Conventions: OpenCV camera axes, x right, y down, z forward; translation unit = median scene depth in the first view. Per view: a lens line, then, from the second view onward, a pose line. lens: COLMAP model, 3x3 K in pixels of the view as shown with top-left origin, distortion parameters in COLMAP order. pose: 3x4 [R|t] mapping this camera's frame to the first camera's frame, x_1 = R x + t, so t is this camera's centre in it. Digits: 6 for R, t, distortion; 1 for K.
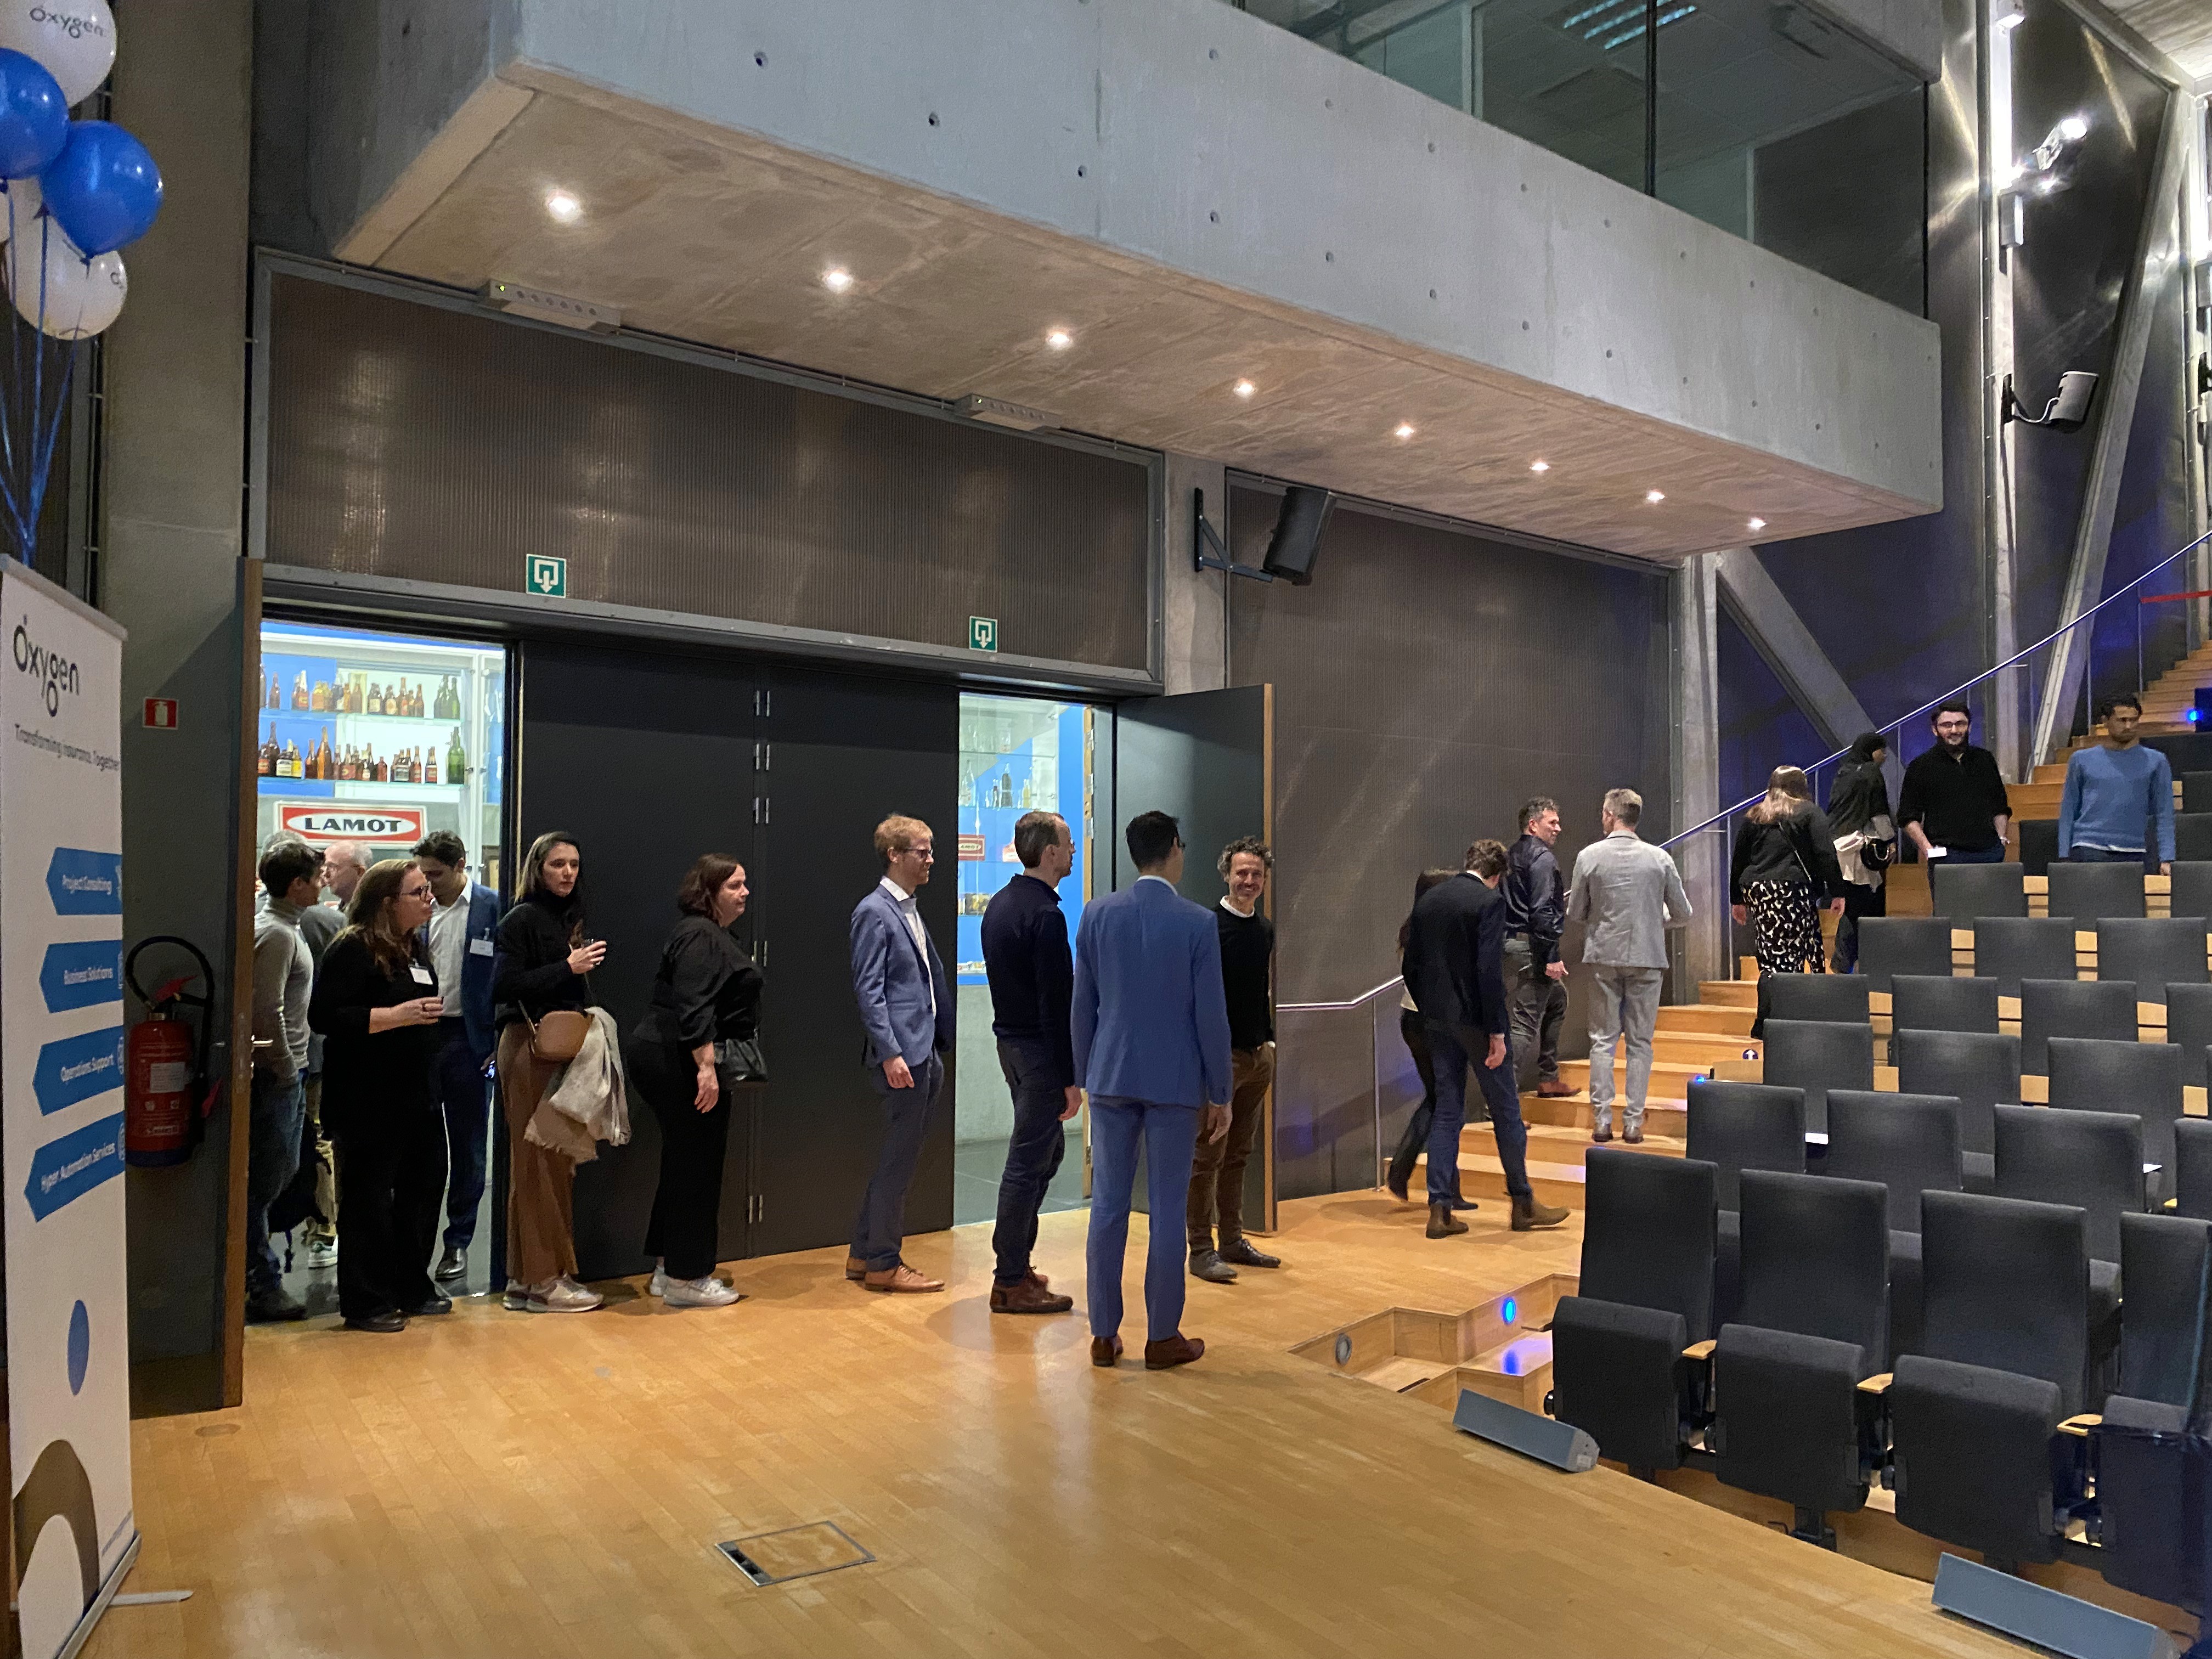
lens RADIAL K [[1655.6, 0, 1106.8], [0, 1655.6, 832.3], [0, 0, 1]] dist [-0.010269, -0.006970]
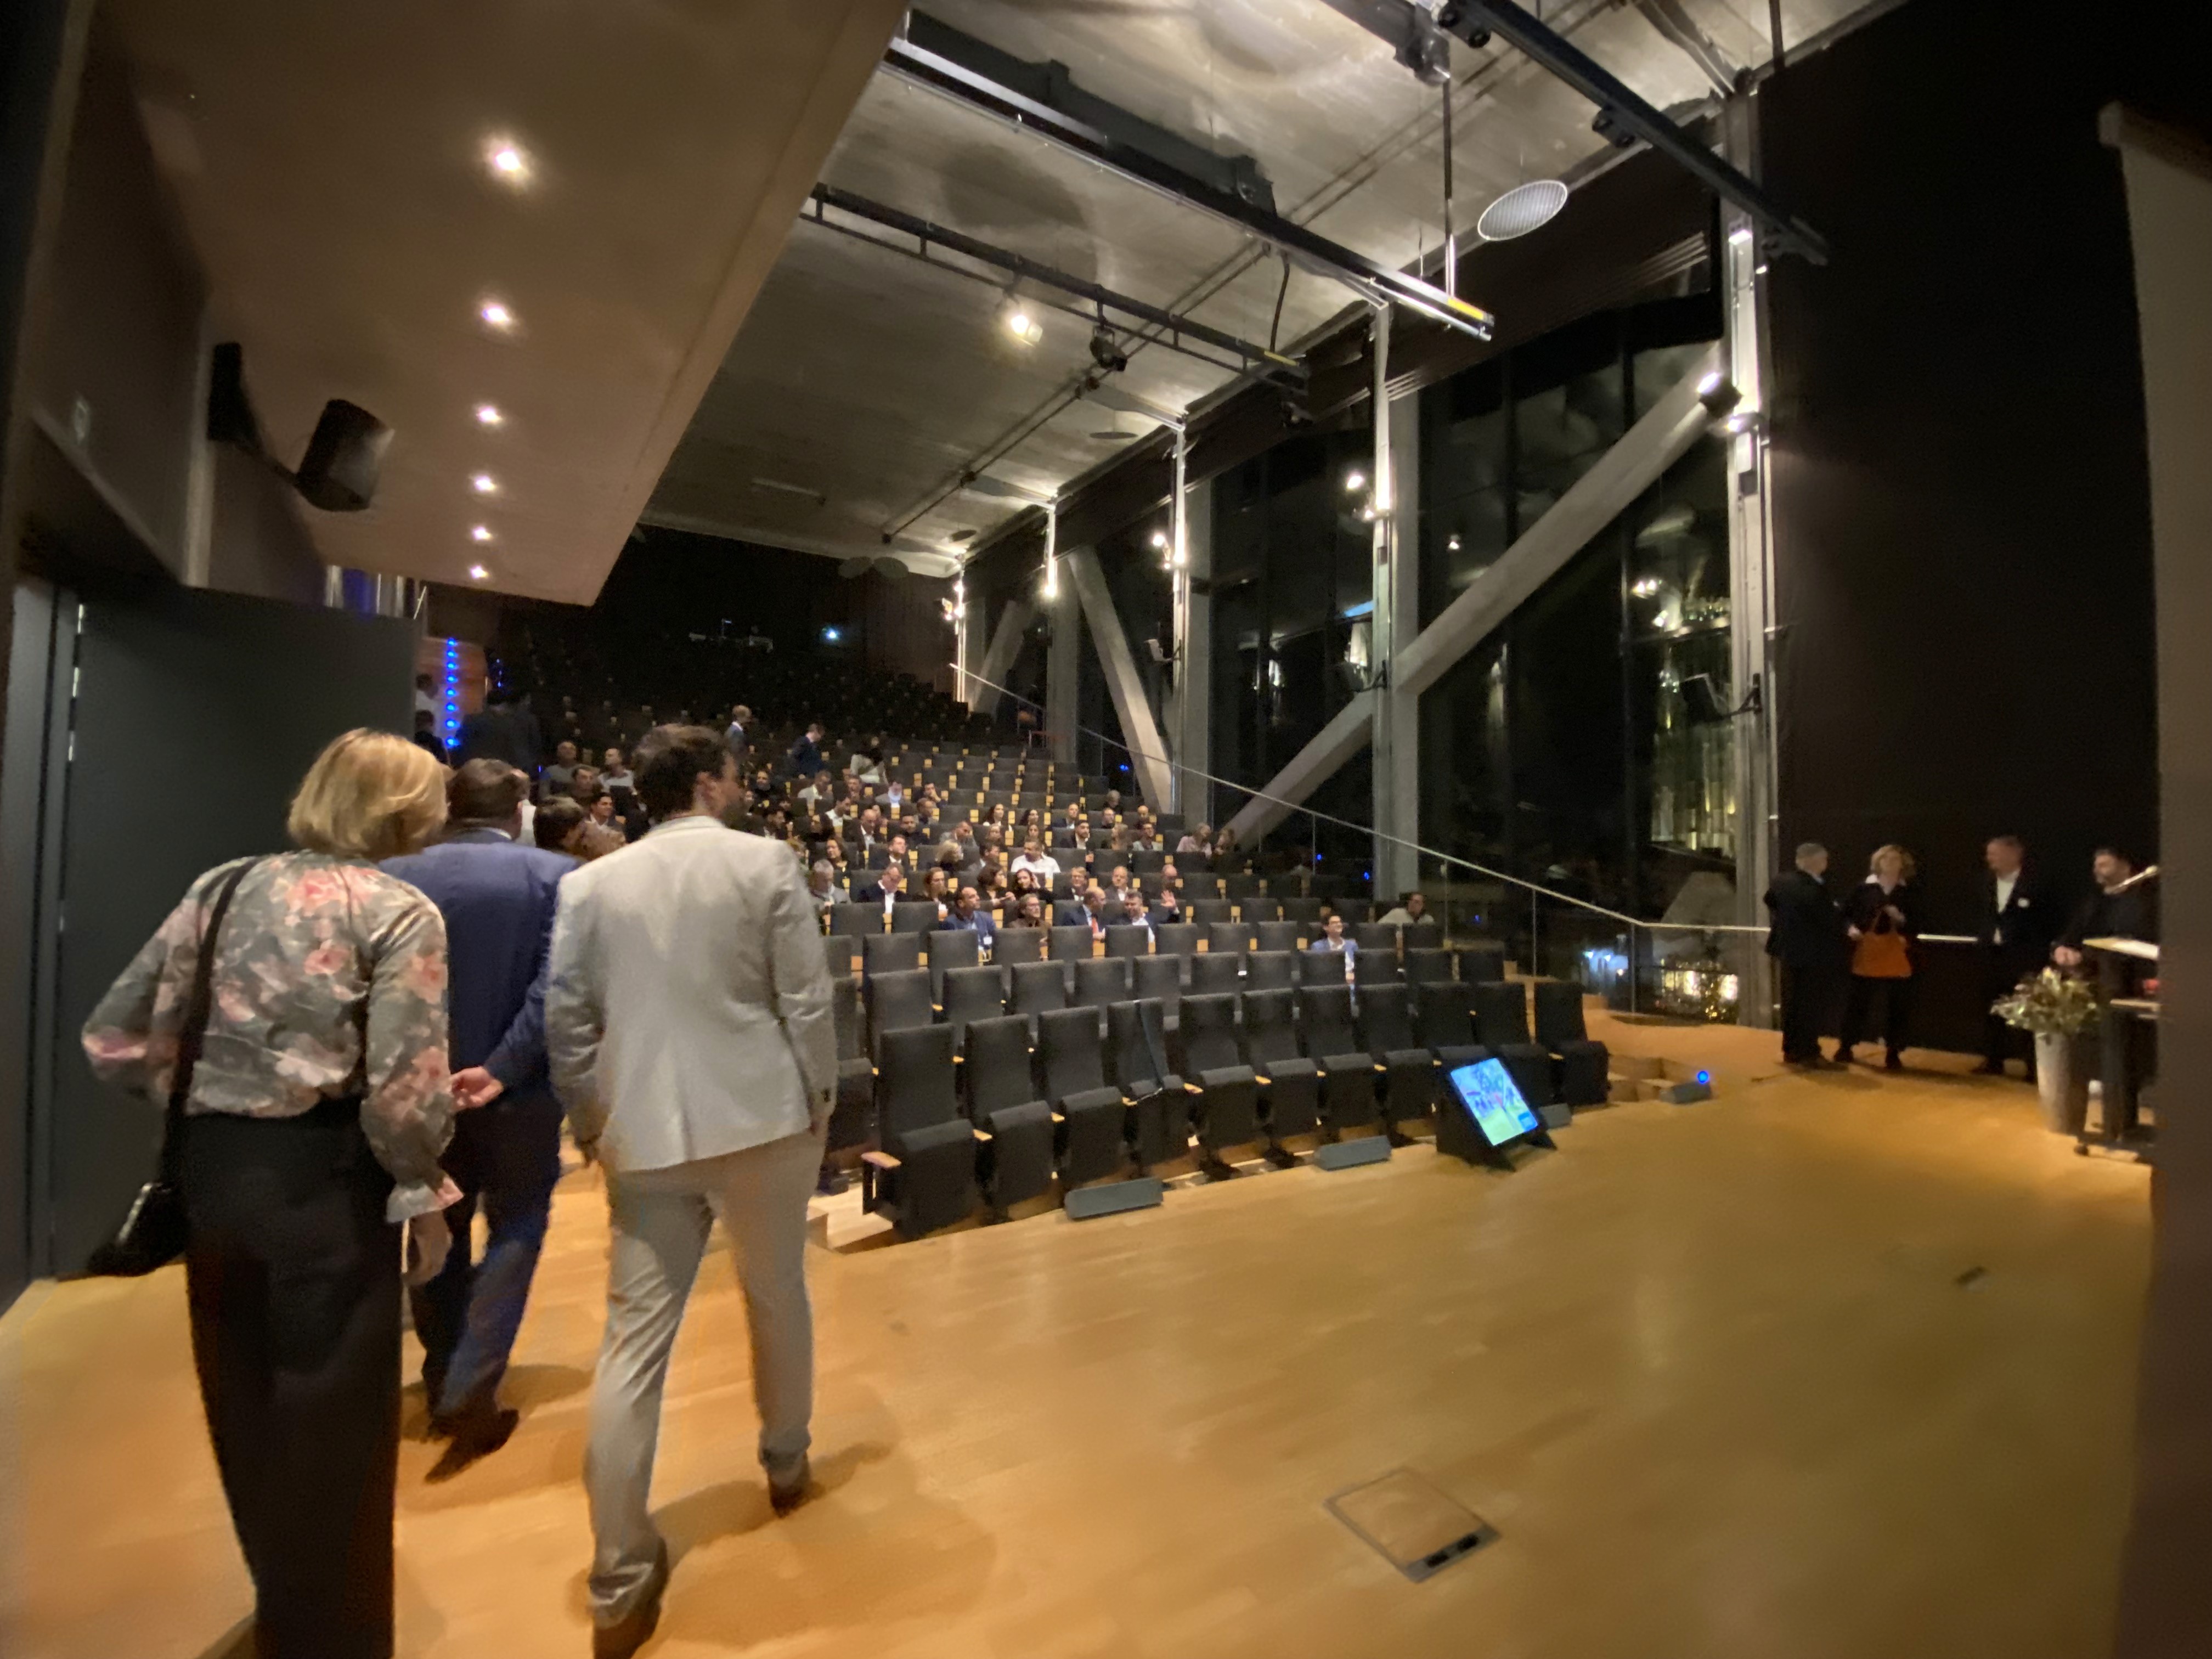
lens RADIAL K [[952.2, 0, 1107.7], [0, 952.2, 832.5], [0, 0, 1]] dist [-0.000061, -0.000020]
pose [[0.040100, 0.037912, 0.998476, -0.701950], [-0.039891, 0.998544, -0.036313, 0.060513], [-0.998399, -0.038374, 0.041554, 1.072116]]
